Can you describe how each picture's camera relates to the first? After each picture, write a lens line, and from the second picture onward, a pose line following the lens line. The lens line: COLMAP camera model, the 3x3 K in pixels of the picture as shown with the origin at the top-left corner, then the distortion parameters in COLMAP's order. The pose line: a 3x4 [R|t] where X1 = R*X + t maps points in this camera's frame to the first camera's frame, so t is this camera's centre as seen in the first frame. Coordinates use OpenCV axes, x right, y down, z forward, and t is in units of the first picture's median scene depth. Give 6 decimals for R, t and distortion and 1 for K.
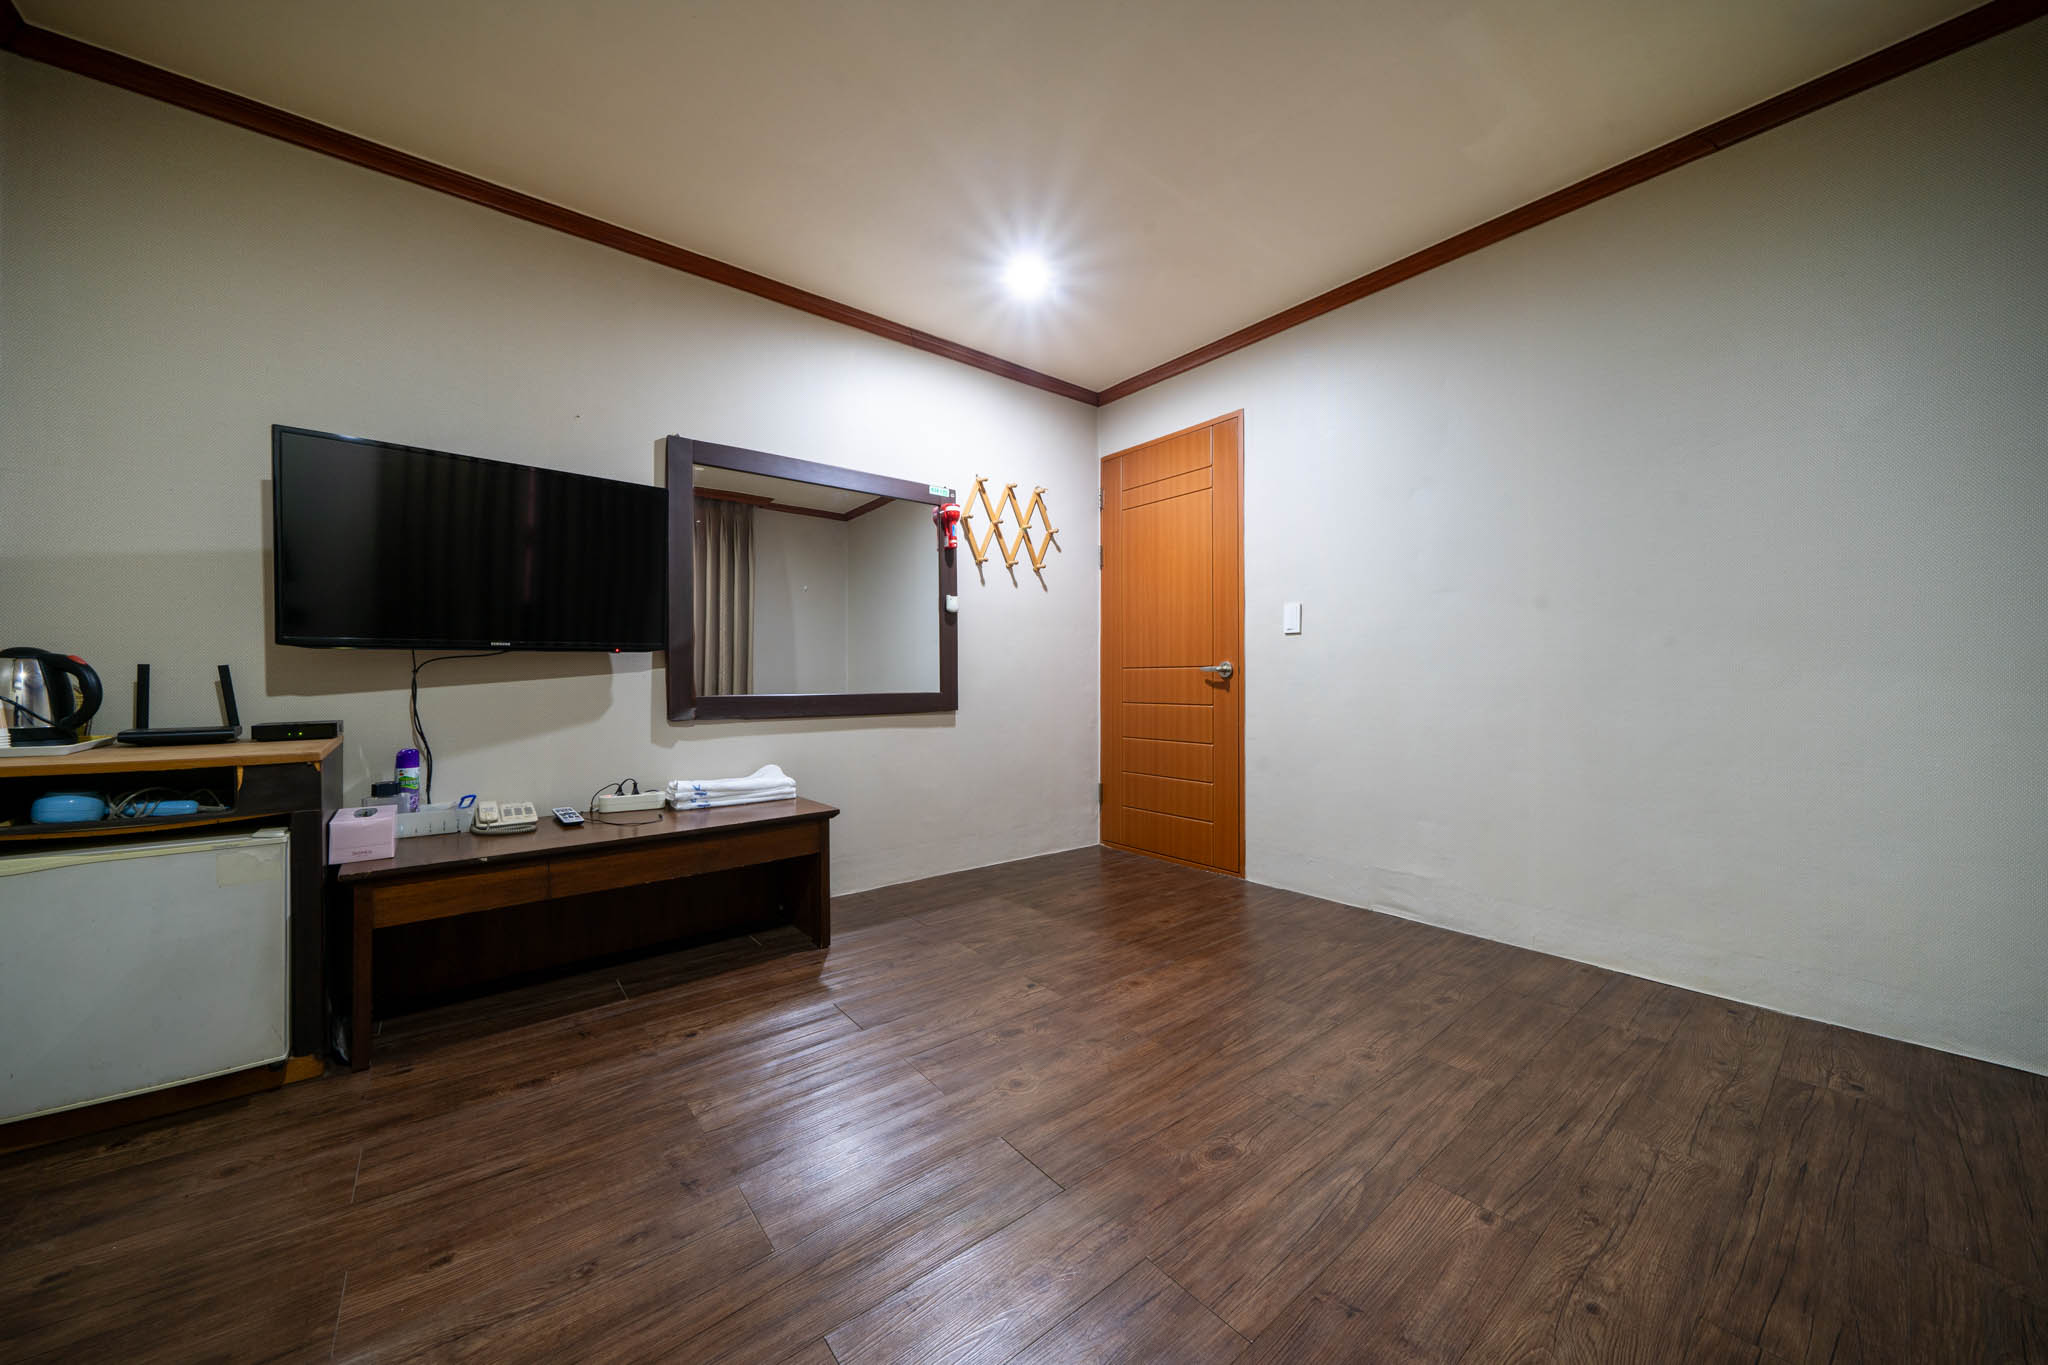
lens RADIAL K [[711.6, 0, 1024.0], [0, 711.6, 682.5], [0, 0, 1]] dist [-0.004835, 0.000031]
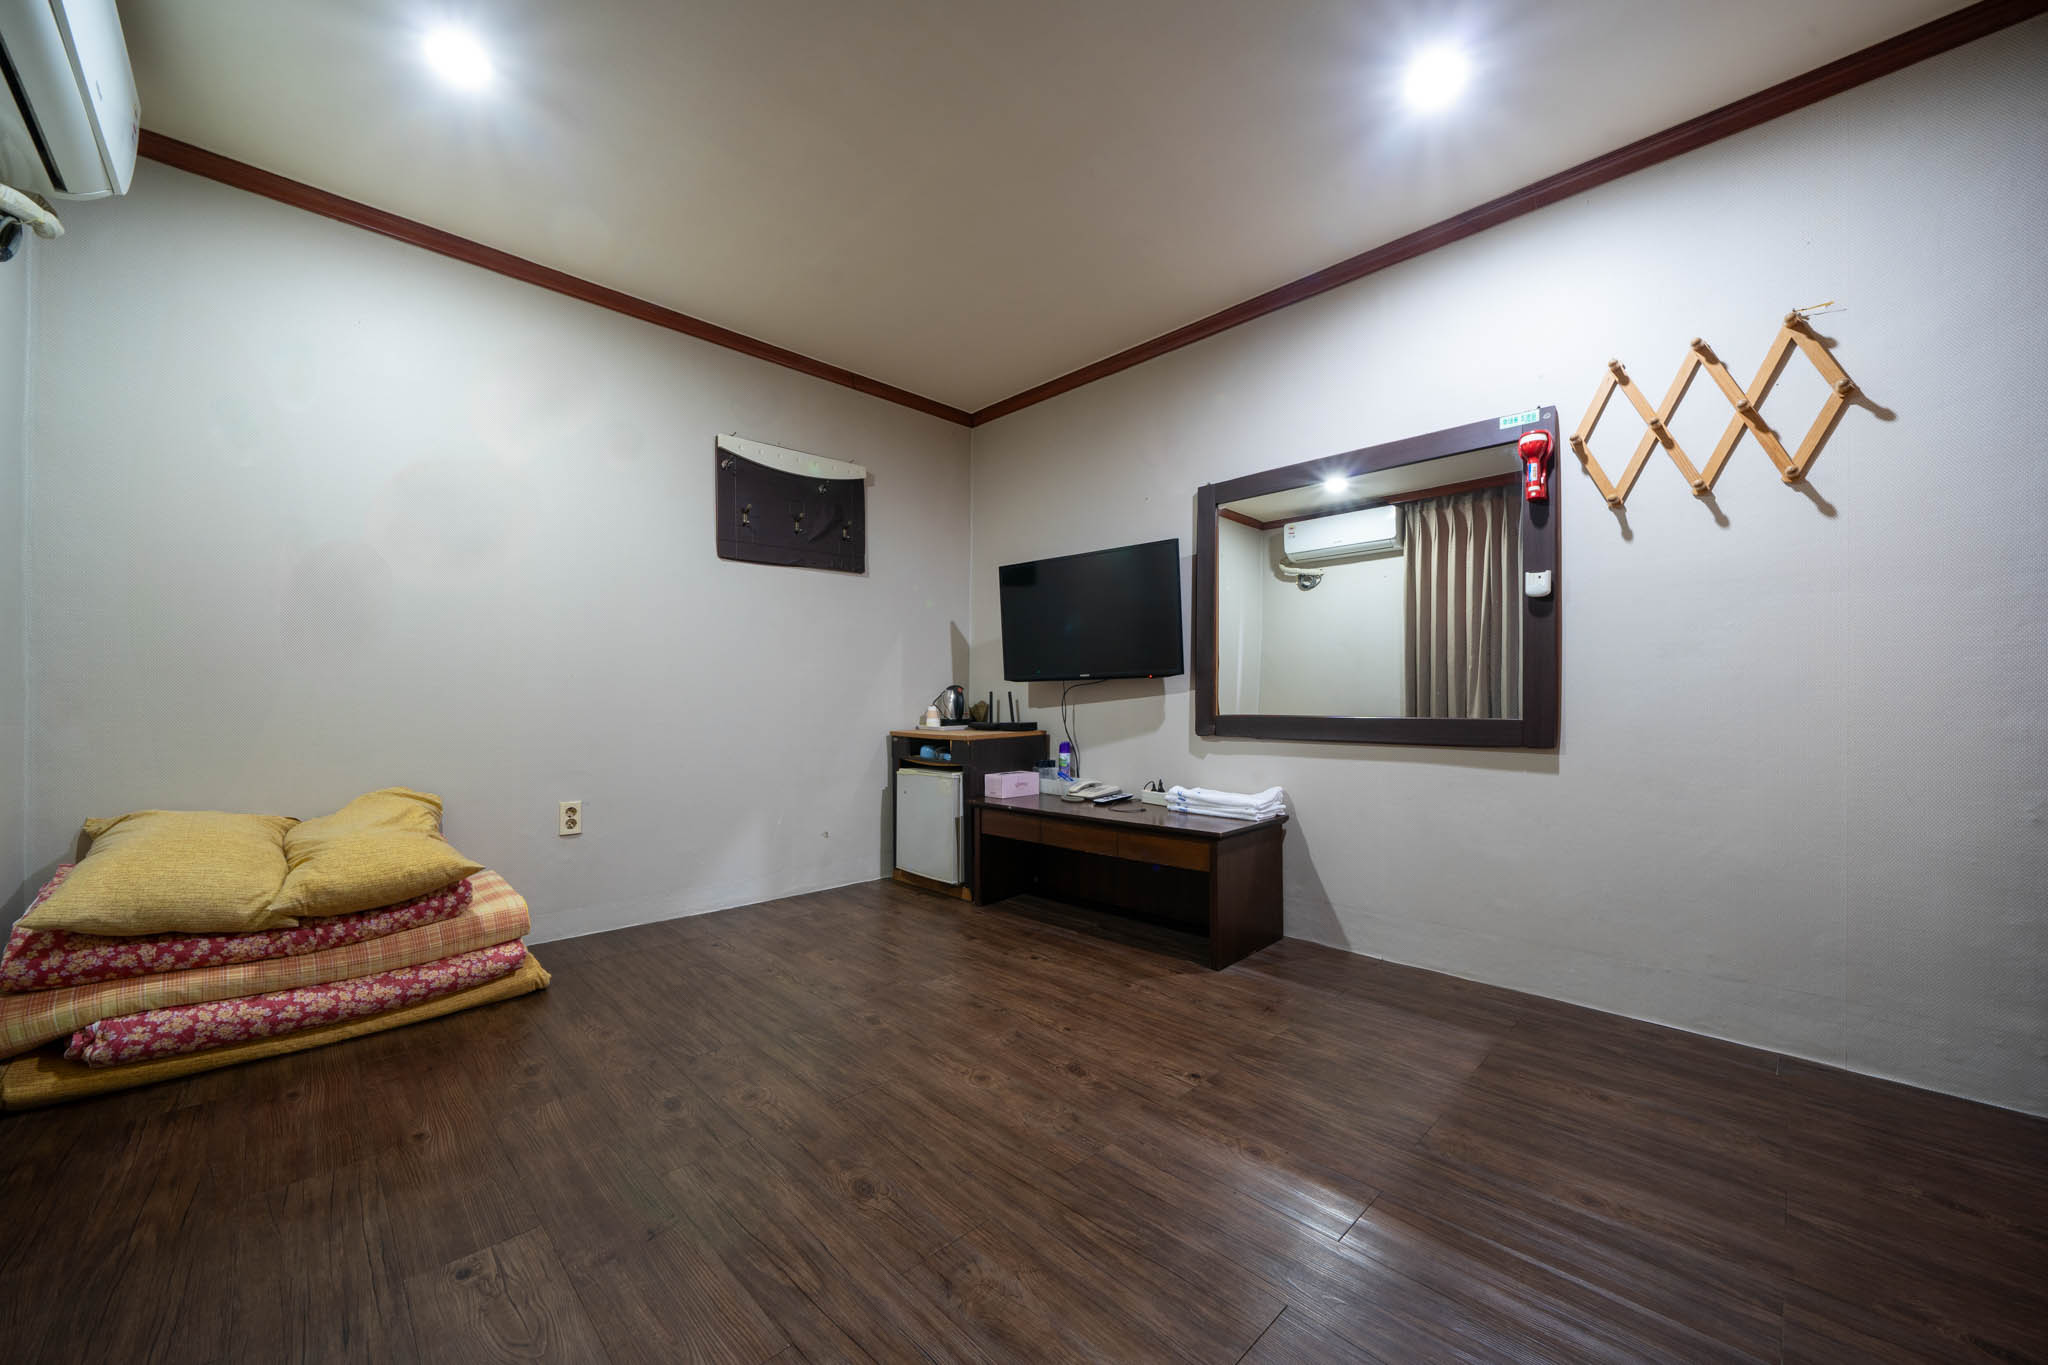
lens RADIAL K [[783.7, 0, 1041.0], [0, 783.7, 705.4], [0, 0, 1]] dist [-0.001443, -0.000065]
pose [[0.096066, 0.008064, -0.995342, 0.775034], [-0.006561, 0.999951, 0.007468, -0.002579], [0.995353, 0.005813, 0.096115, 0.646770]]
